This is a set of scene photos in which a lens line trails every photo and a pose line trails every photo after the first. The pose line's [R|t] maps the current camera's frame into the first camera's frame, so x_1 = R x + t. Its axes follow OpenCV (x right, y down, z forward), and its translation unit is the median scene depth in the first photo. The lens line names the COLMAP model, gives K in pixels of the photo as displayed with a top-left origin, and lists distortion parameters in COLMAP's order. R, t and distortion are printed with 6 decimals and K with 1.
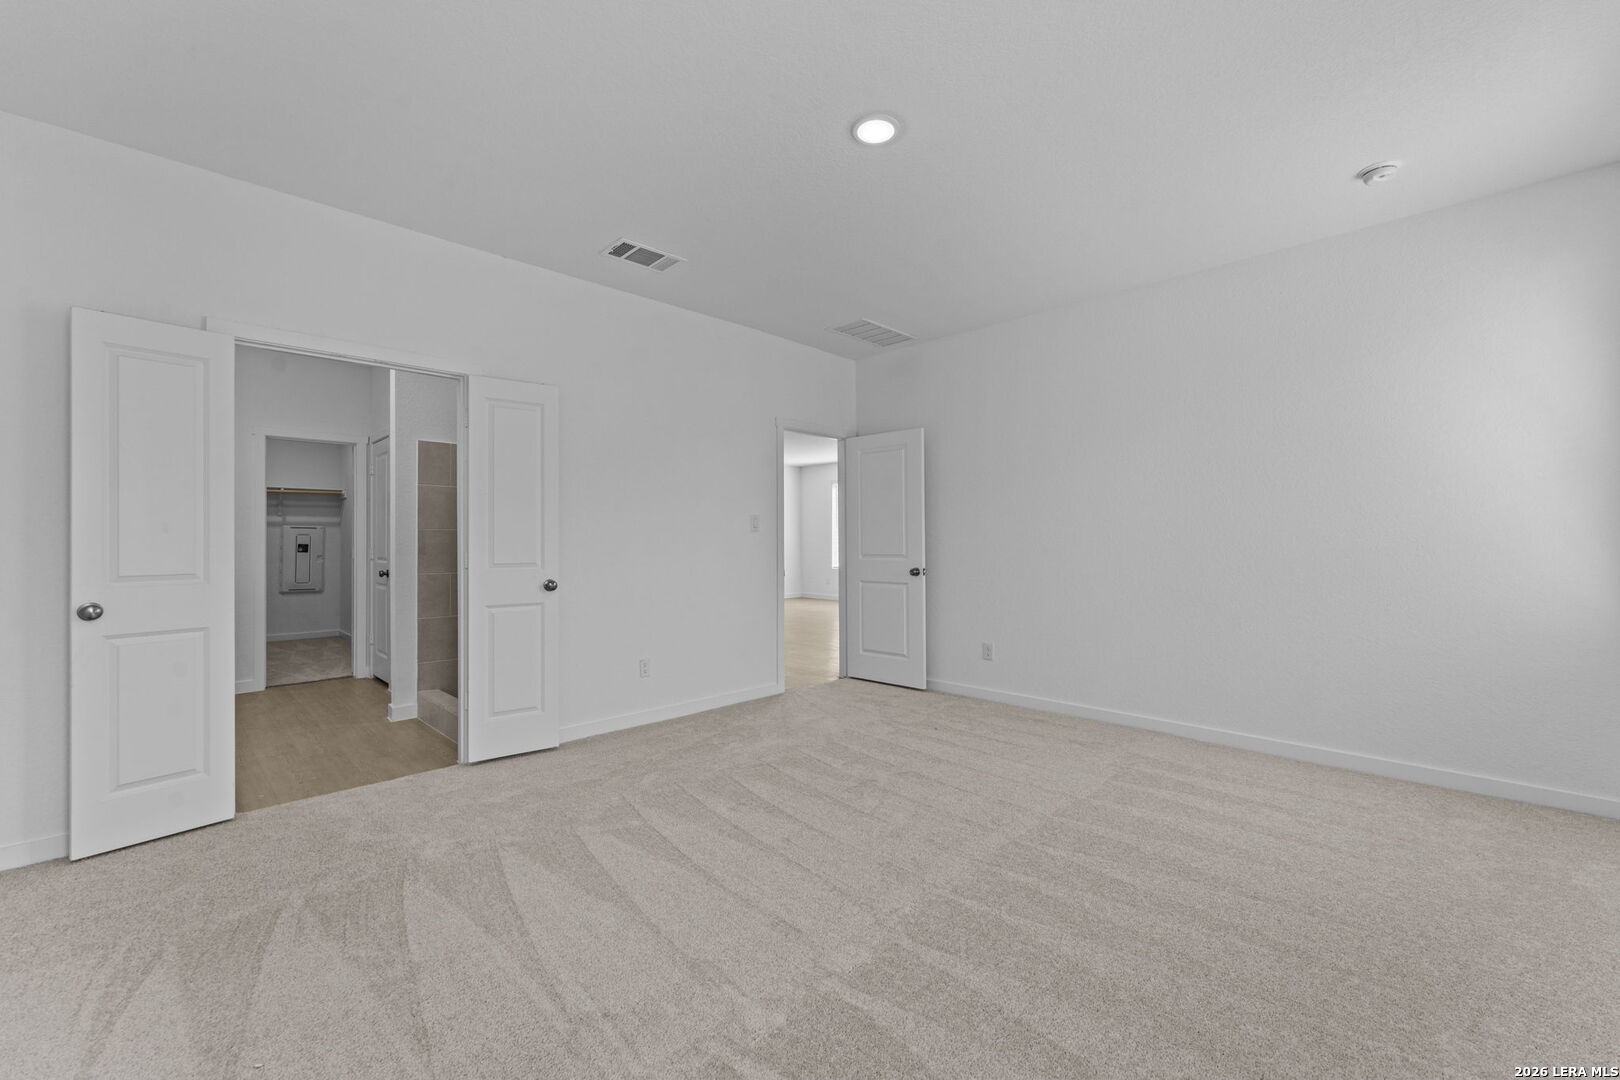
lens RADIAL K [[655.0, 0, 806.0], [0, 655.0, 543.9], [0, 0, 1]] dist [-0.000381, 0.000010]
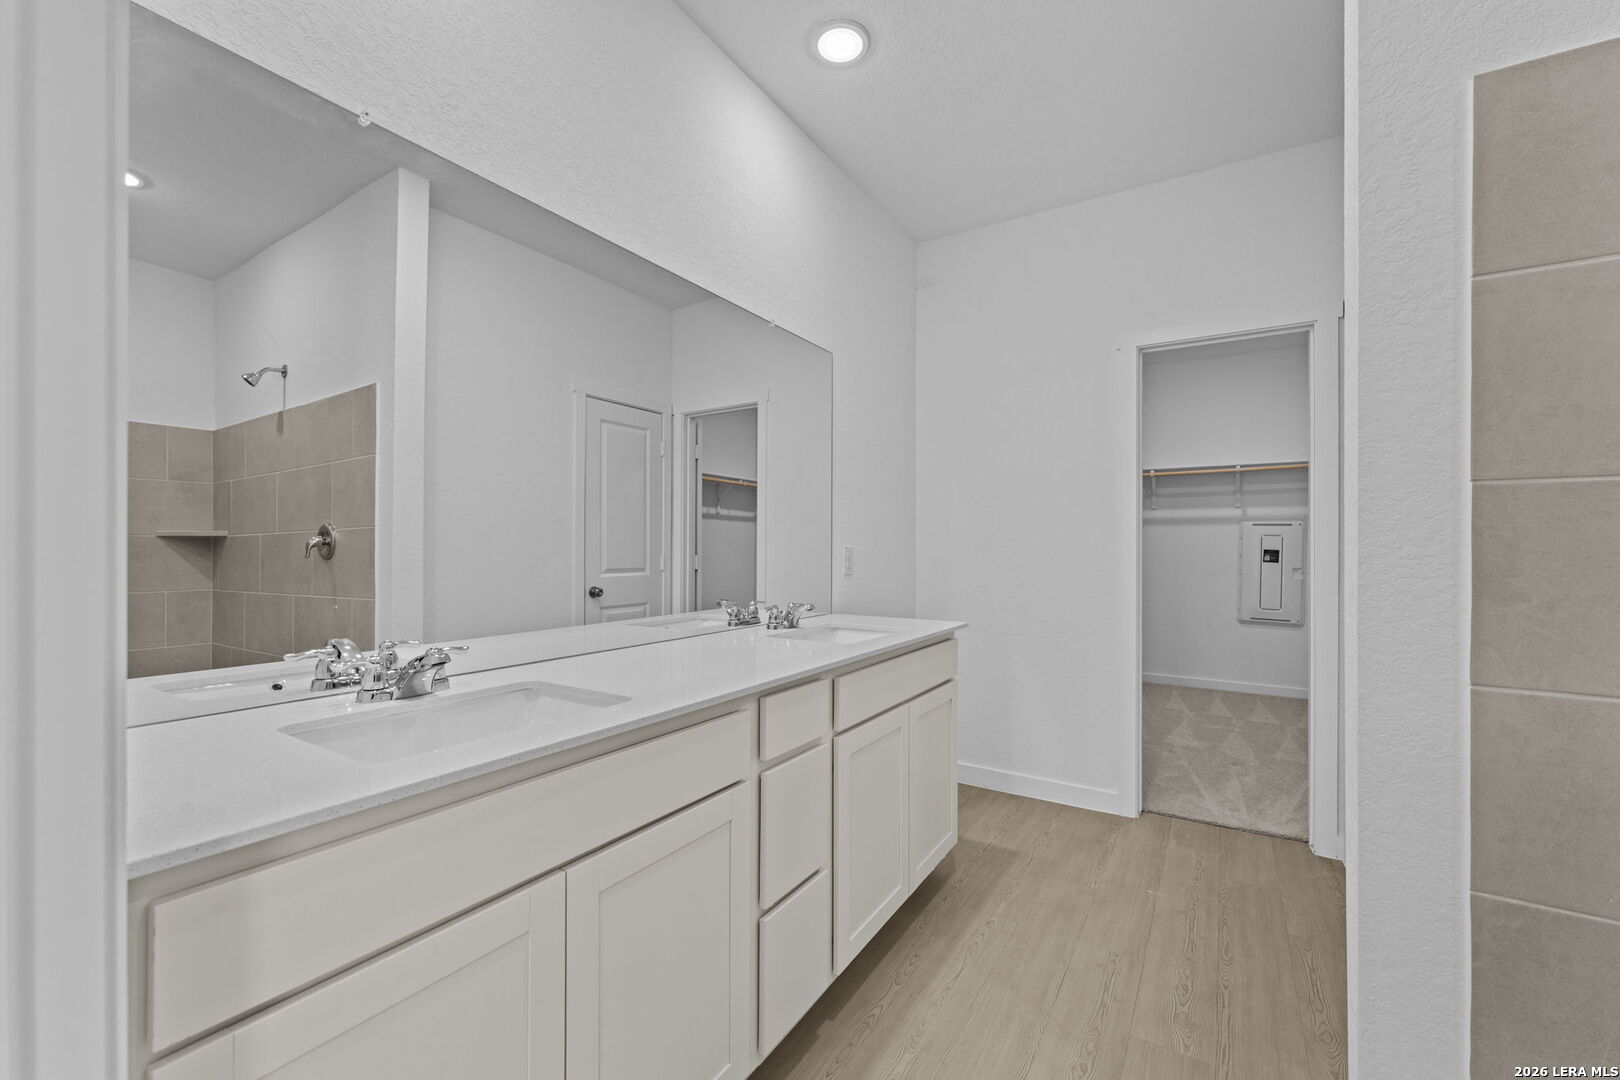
lens RADIAL K [[655.0, 0, 804.1], [0, 655.0, 544.0], [0, 0, 1]] dist [-0.000381, 0.000010]
pose [[0.216817, 0.007837, -0.976181, -0.236599], [-0.002054, 0.999969, 0.007572, -0.009497], [0.976210, 0.000363, 0.216826, 0.410781]]
